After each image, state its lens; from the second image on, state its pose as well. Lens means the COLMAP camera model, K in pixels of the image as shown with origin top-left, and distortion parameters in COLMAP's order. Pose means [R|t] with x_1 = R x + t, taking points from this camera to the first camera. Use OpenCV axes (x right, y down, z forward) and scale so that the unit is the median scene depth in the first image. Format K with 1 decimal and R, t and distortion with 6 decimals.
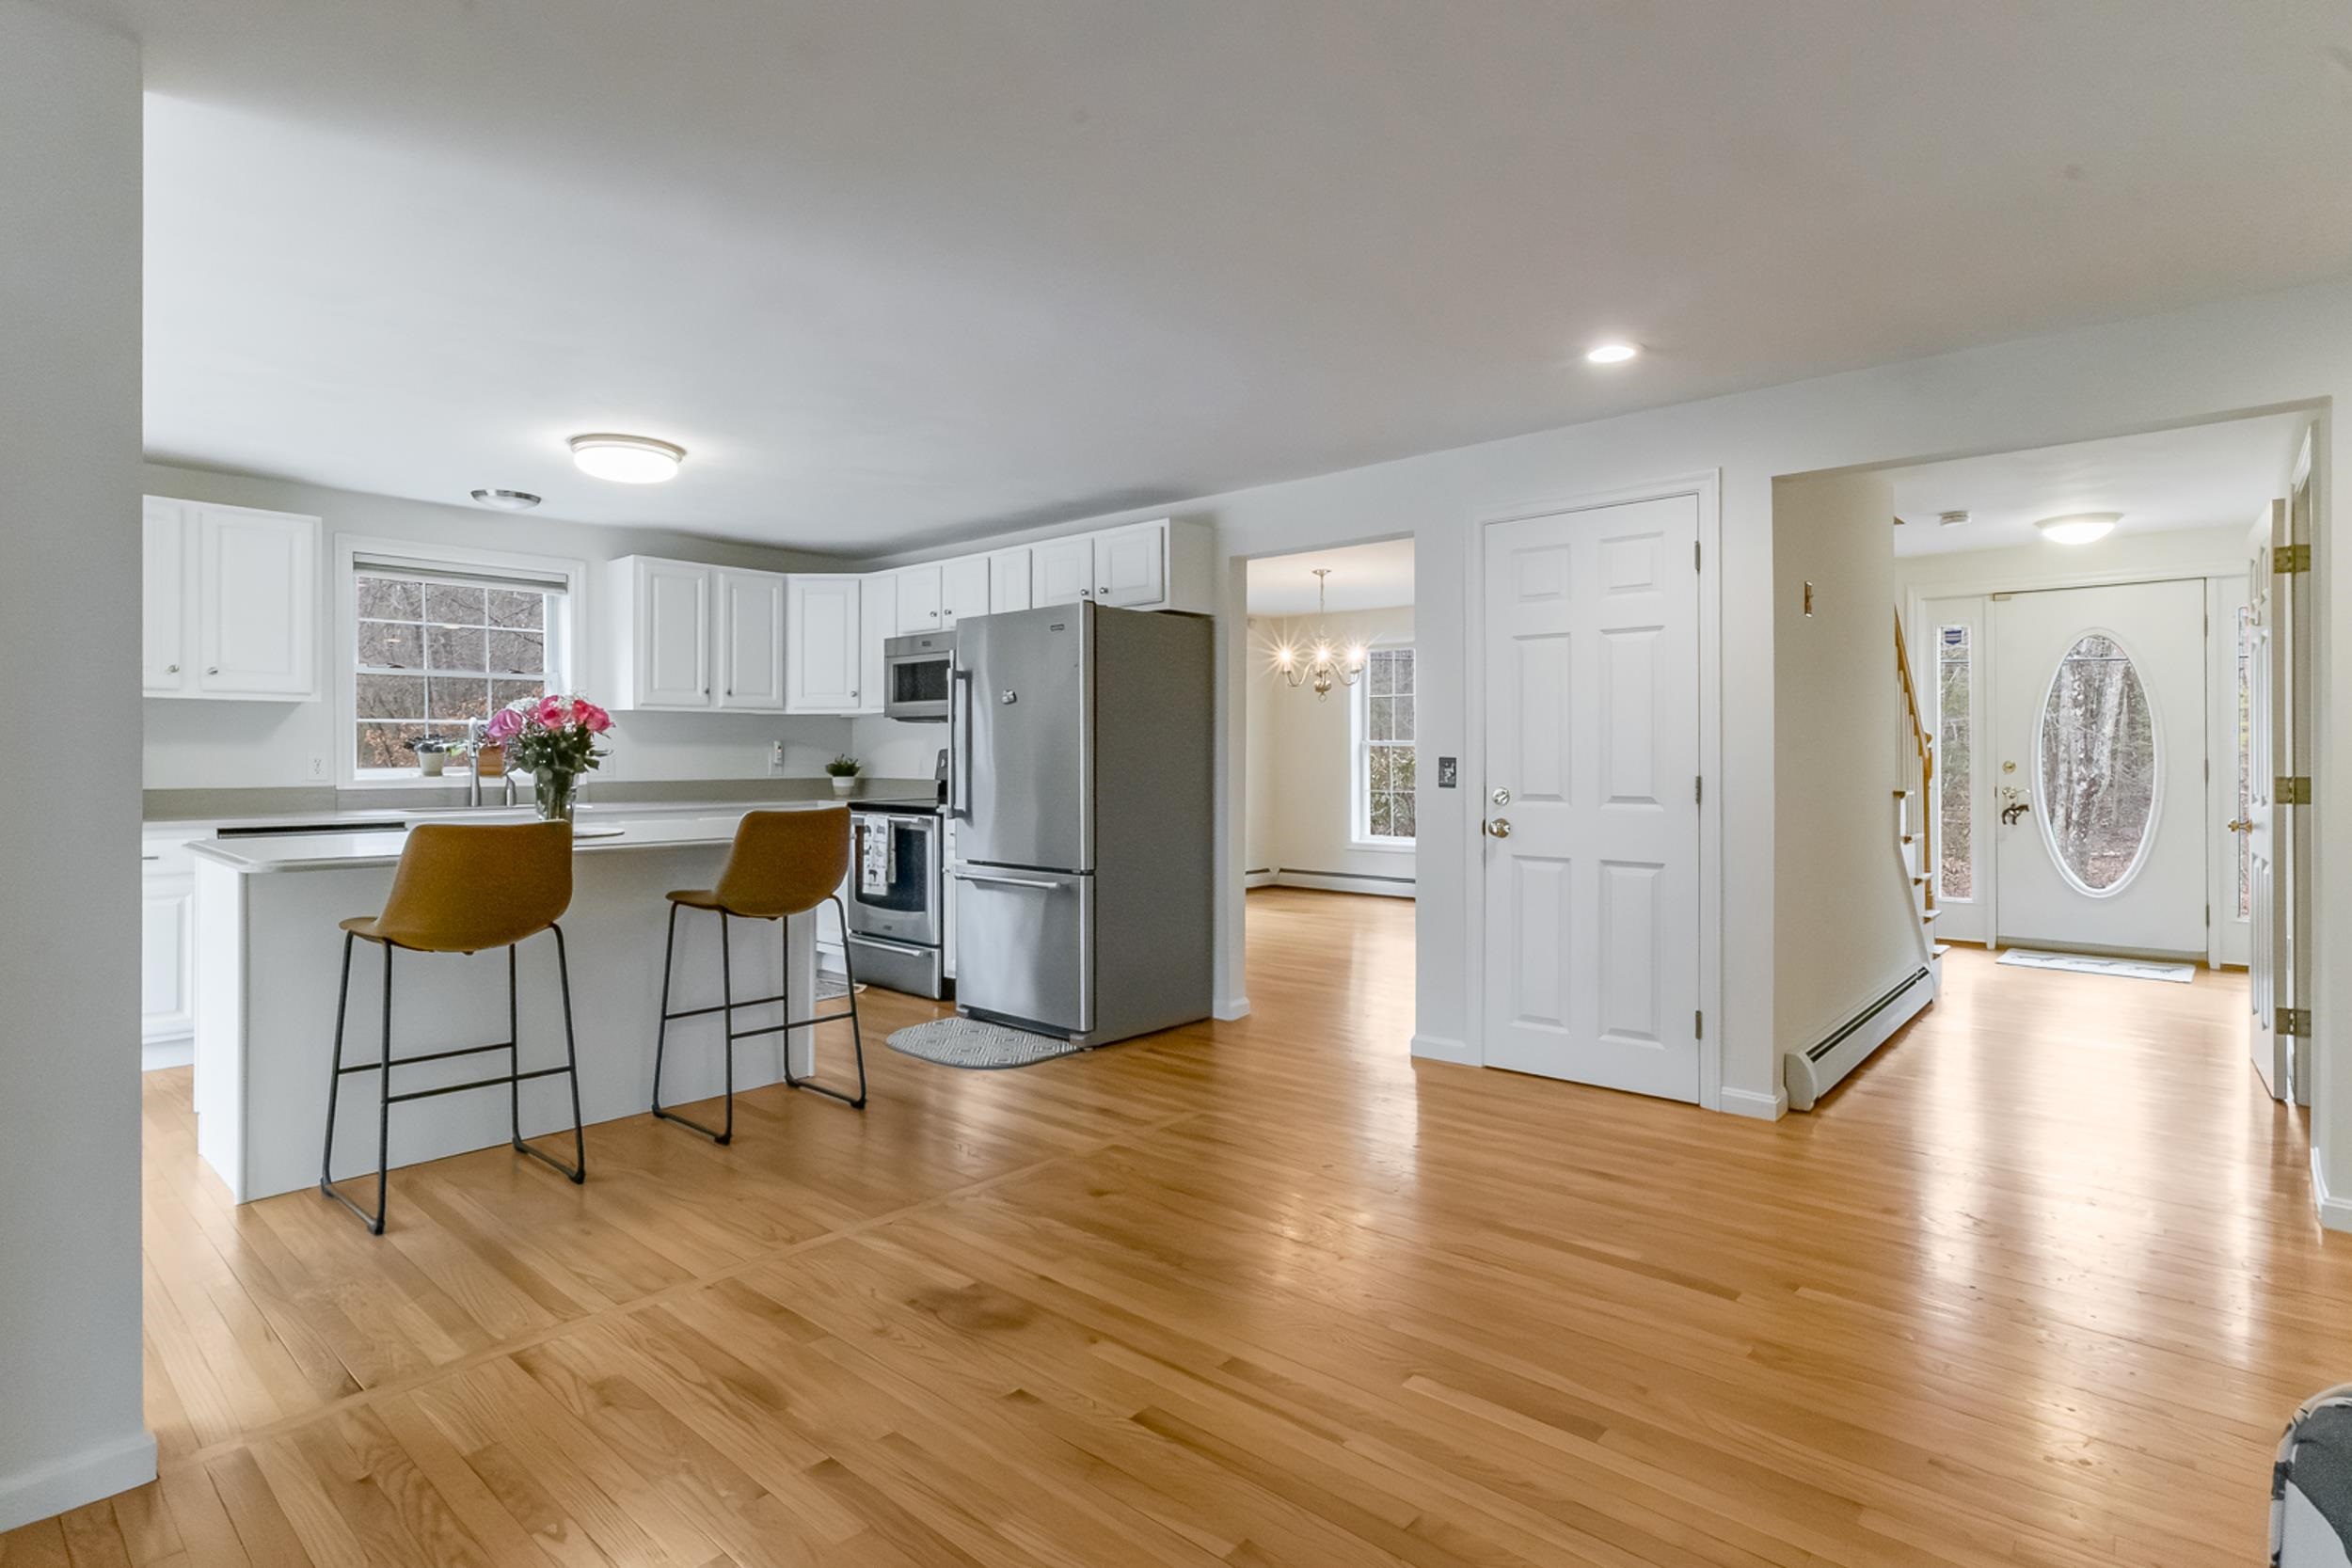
lens RADIAL K [[1157.8, 0, 1169.1], [0, 1157.8, 767.9], [0, 0, 1]] dist [0.003729, 0.000561]
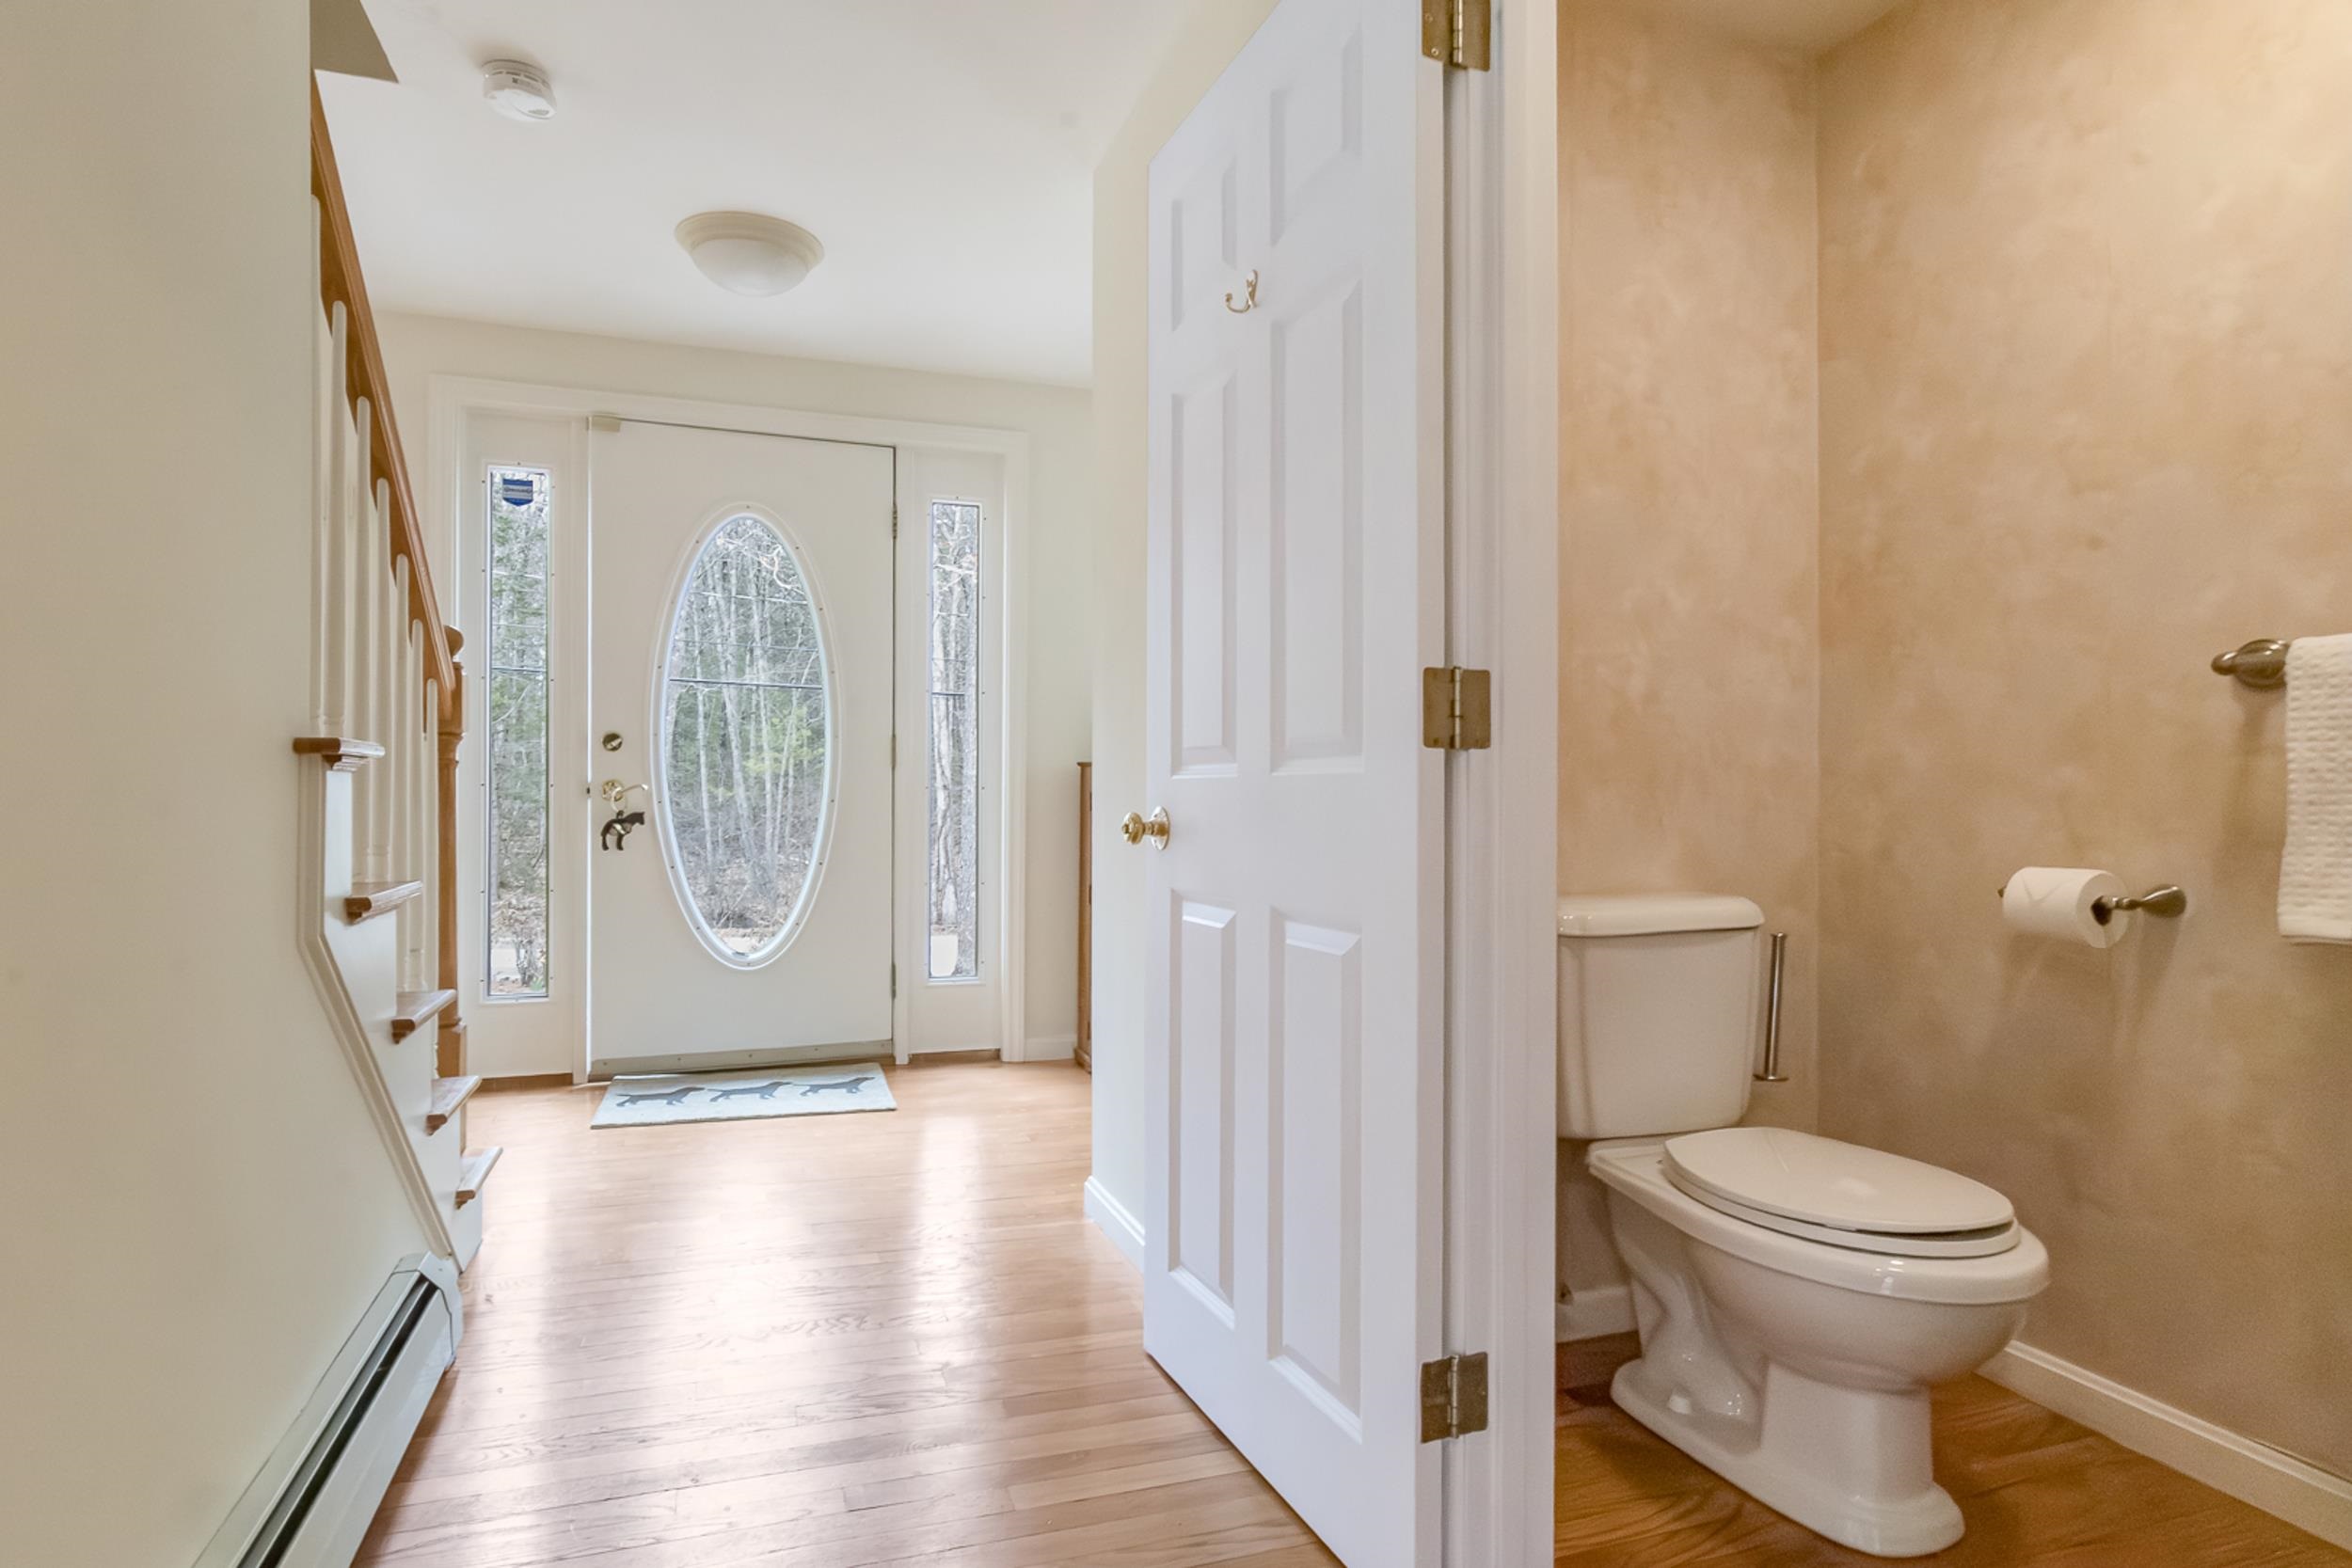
lens RADIAL K [[1157.8, 0, 1171.0], [0, 1157.8, 788.2], [0, 0, 1]] dist [0.003729, 0.000561]
pose [[0.450024, 0.011432, 0.892943, 0.408823], [-0.000324, 0.999920, -0.012638, 0.030455], [-0.893017, 0.005398, 0.449991, 0.598241]]
